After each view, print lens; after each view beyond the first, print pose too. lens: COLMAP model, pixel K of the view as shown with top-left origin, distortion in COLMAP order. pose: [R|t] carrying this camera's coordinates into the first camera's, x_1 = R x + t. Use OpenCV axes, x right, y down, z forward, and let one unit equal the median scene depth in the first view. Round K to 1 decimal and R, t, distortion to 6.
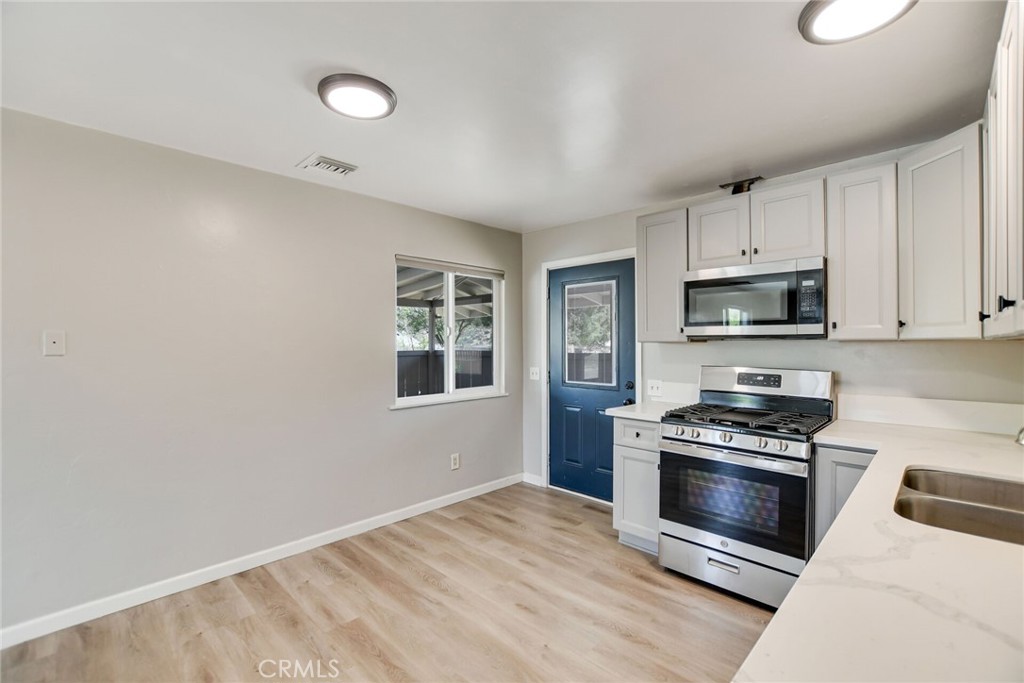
lens RADIAL K [[453.1, 0, 508.0], [0, 453.1, 344.3], [0, 0, 1]] dist [-0.033684, 0.006073]
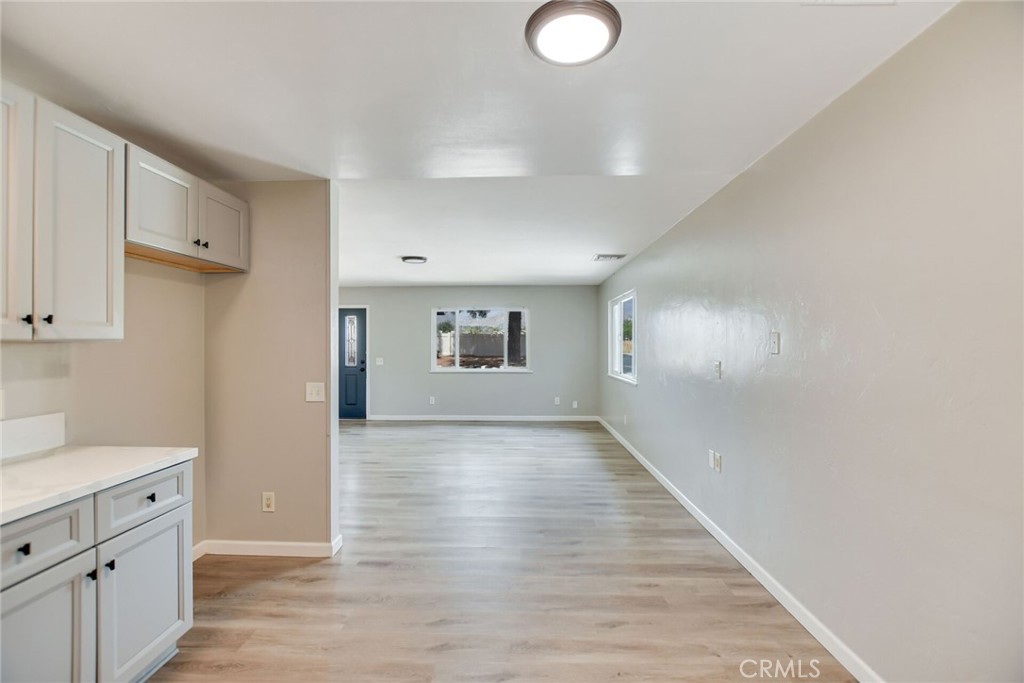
lens RADIAL K [[449.9, 0, 507.8], [0, 449.9, 338.2], [0, 0, 1]] dist [-0.027176, 0.005709]
pose [[-0.727303, -0.004269, -0.686303, 0.139389], [0.003445, 0.999945, -0.009872, -0.001242], [0.686307, -0.009544, -0.727249, 0.731268]]
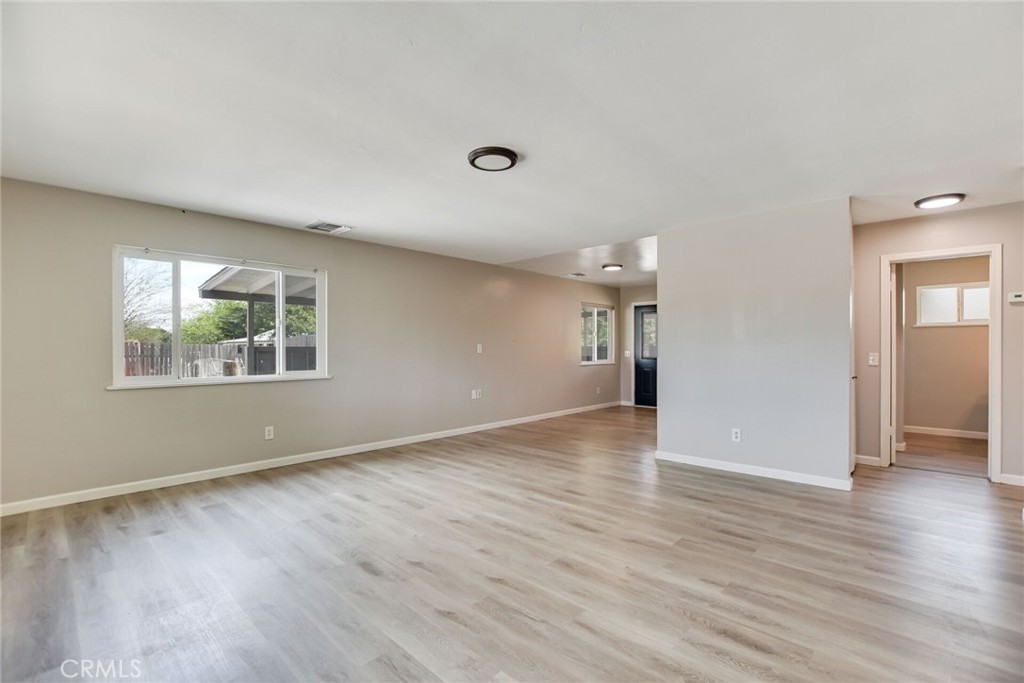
lens RADIAL K [[453.1, 0, 508.0], [0, 453.1, 344.3], [0, 0, 1]] dist [-0.033684, 0.006073]
pose [[0.999728, 0.002381, 0.023217, -0.612026], [-0.002129, 0.999938, -0.010904, 0.048989], [-0.023242, 0.010852, 0.999671, -1.248942]]
